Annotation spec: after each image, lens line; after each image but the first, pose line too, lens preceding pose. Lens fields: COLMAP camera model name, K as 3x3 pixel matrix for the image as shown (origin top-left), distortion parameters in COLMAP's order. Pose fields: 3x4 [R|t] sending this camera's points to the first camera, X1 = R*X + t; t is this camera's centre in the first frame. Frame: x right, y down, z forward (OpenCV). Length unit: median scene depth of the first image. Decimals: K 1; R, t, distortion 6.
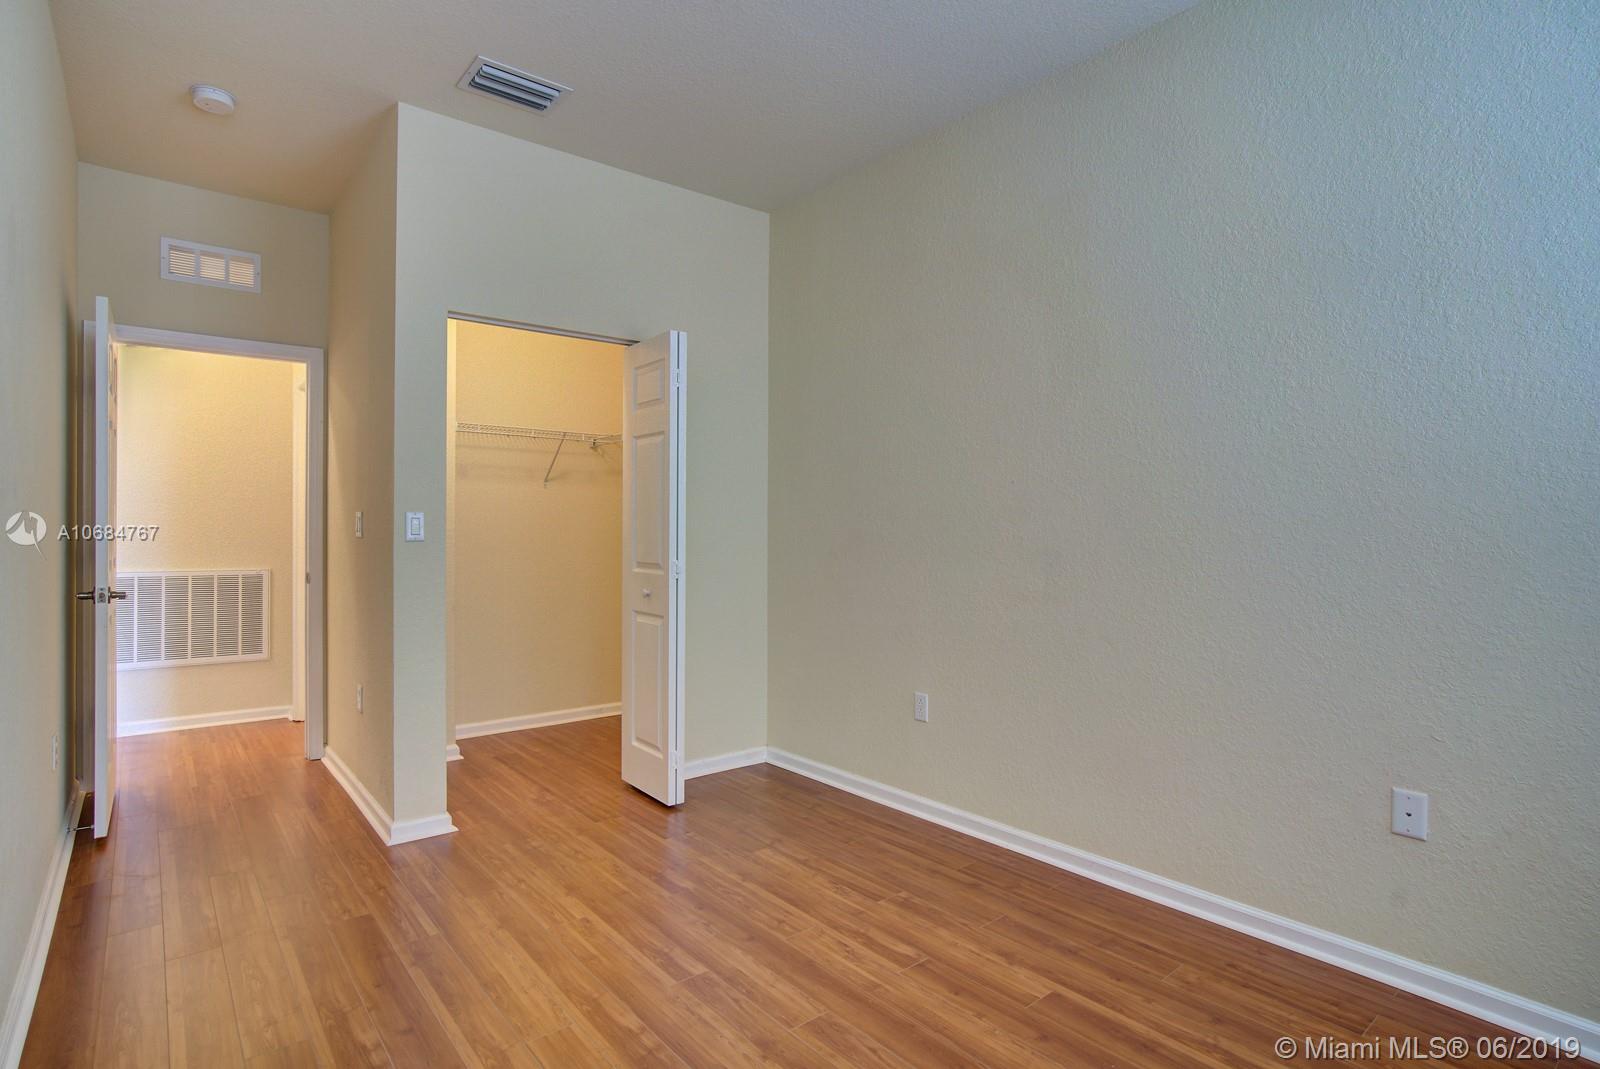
lens RADIAL K [[811.4, 0, 790.5], [0, 811.4, 536.3], [0, 0, 1]] dist [-0.036748, 0.015264]
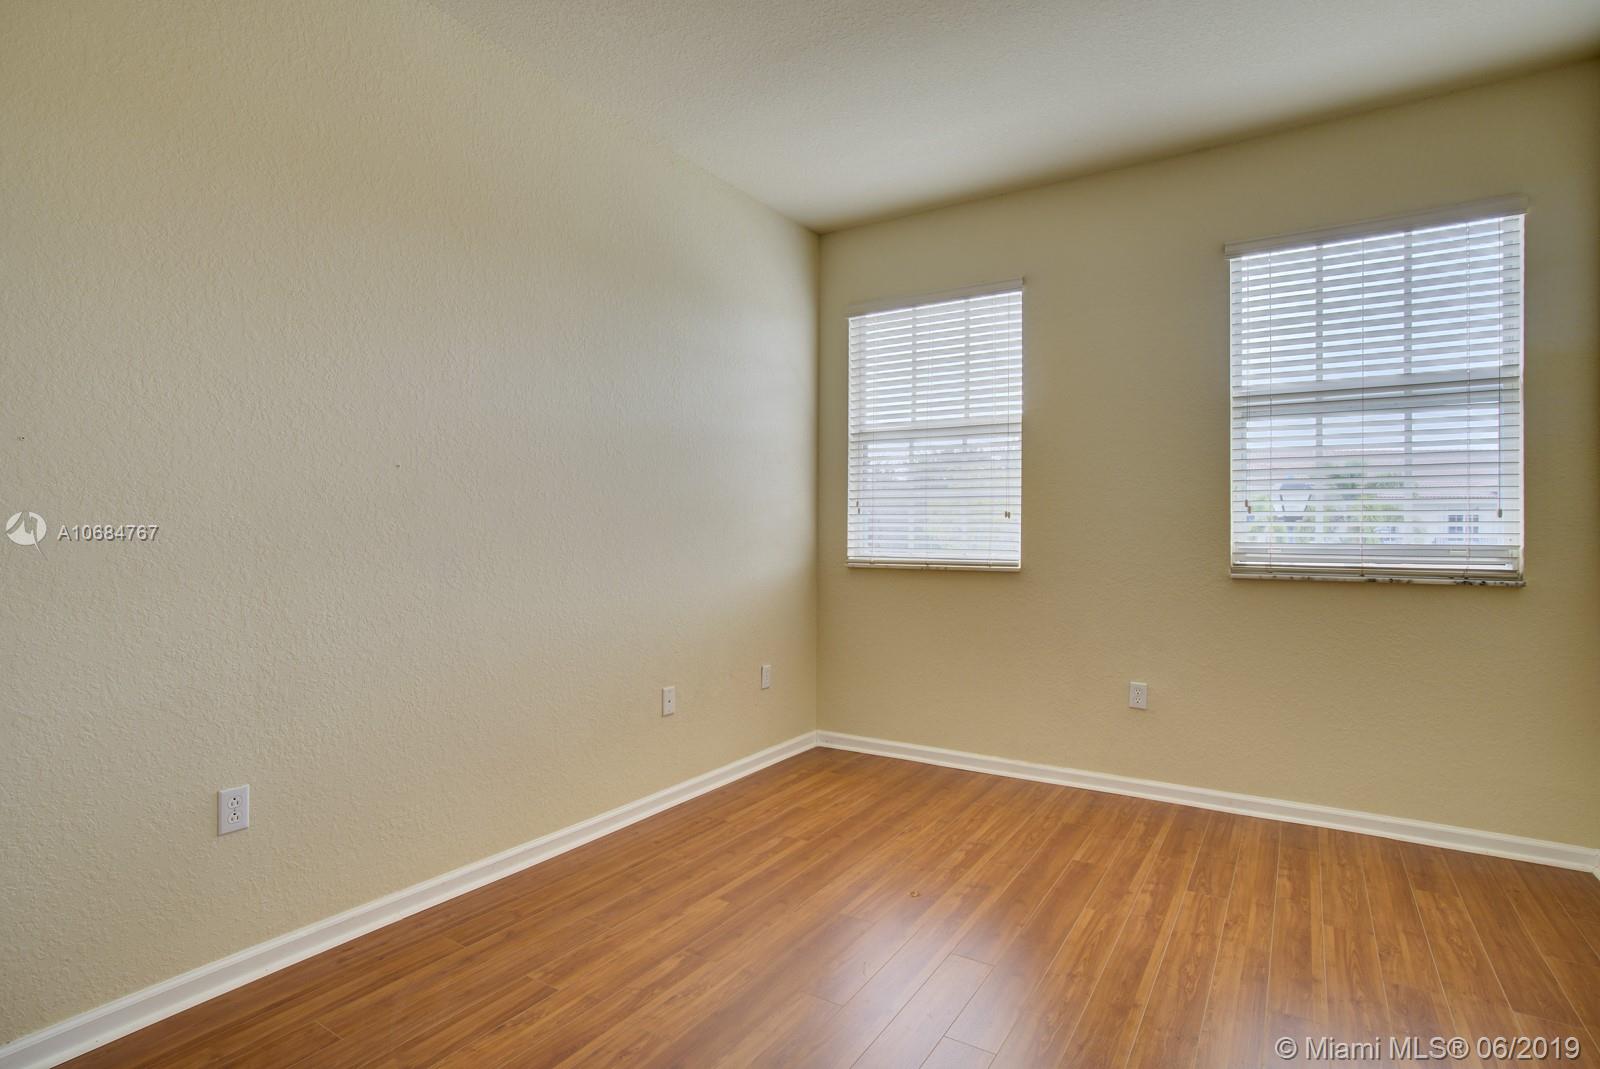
lens RADIAL K [[811.4, 0, 791.3], [0, 811.4, 535.5], [0, 0, 1]] dist [-0.036748, 0.015264]
pose [[-0.313295, -0.000405, 0.949656, -0.799645], [0.000267, 1.000000, 0.000515, 0.005441], [-0.949656, 0.000414, -0.313295, 1.151000]]
